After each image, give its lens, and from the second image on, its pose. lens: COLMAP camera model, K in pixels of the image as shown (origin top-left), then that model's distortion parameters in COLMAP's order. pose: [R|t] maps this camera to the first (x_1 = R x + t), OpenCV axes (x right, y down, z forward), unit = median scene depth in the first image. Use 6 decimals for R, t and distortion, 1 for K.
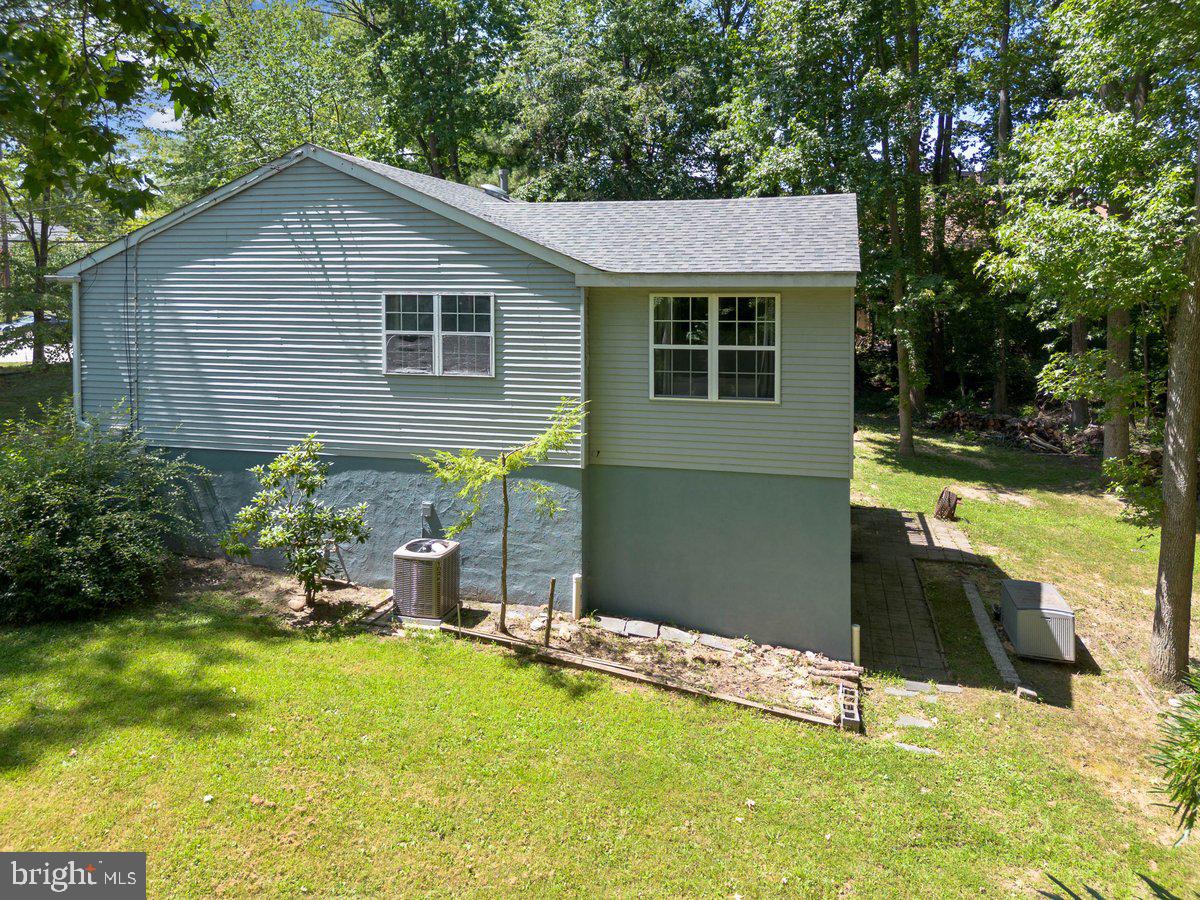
lens RADIAL K [[853.5, 0, 602.3], [0, 853.5, 444.5], [0, 0, 1]] dist [0.057399, -0.041594]
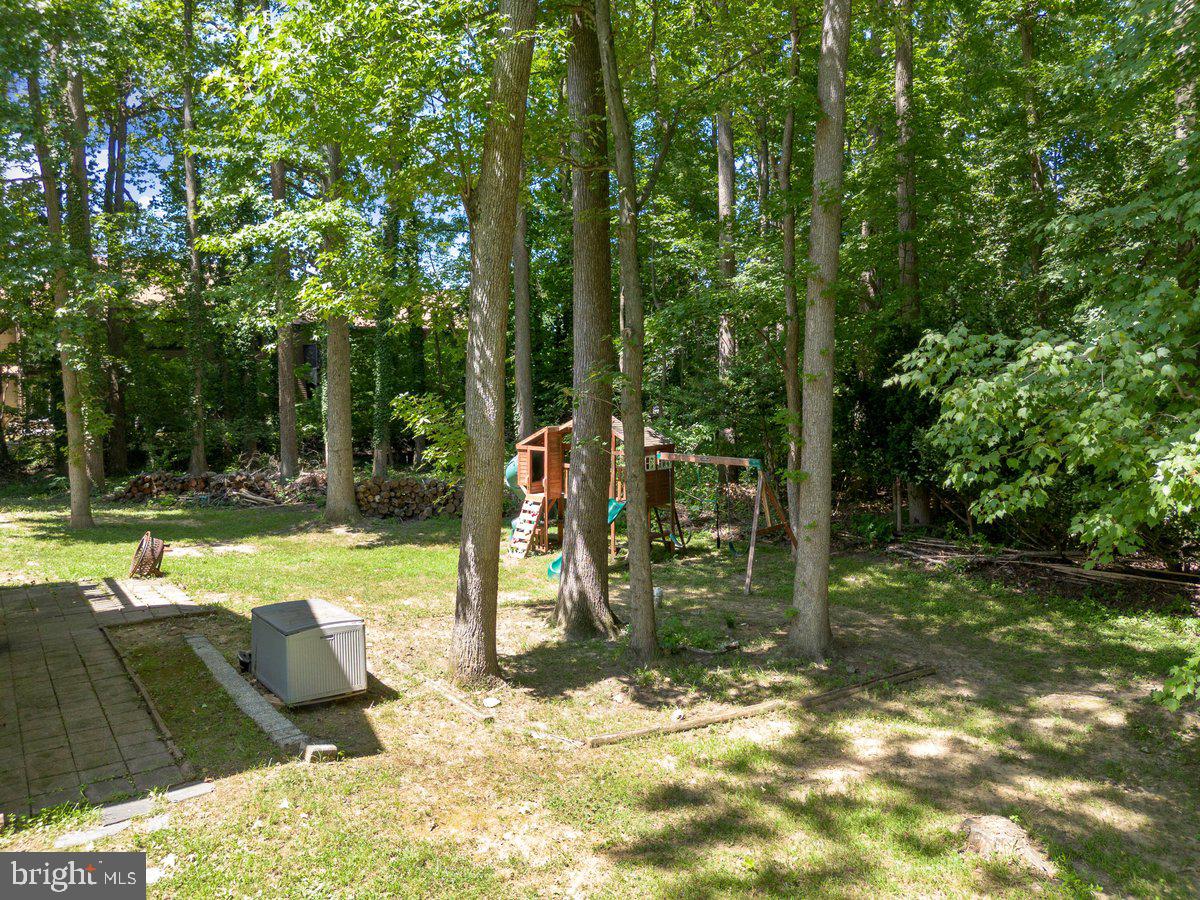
lens RADIAL K [[715.1, 0, 603.1], [0, 715.1, 454.0], [0, 0, 1]] dist [0.029357, -0.020275]
pose [[0.564088, 0.029486, 0.825188, 0.108645], [0.115009, 0.986815, -0.113881, 0.102849], [-0.817666, 0.159143, 0.553260, 0.331875]]
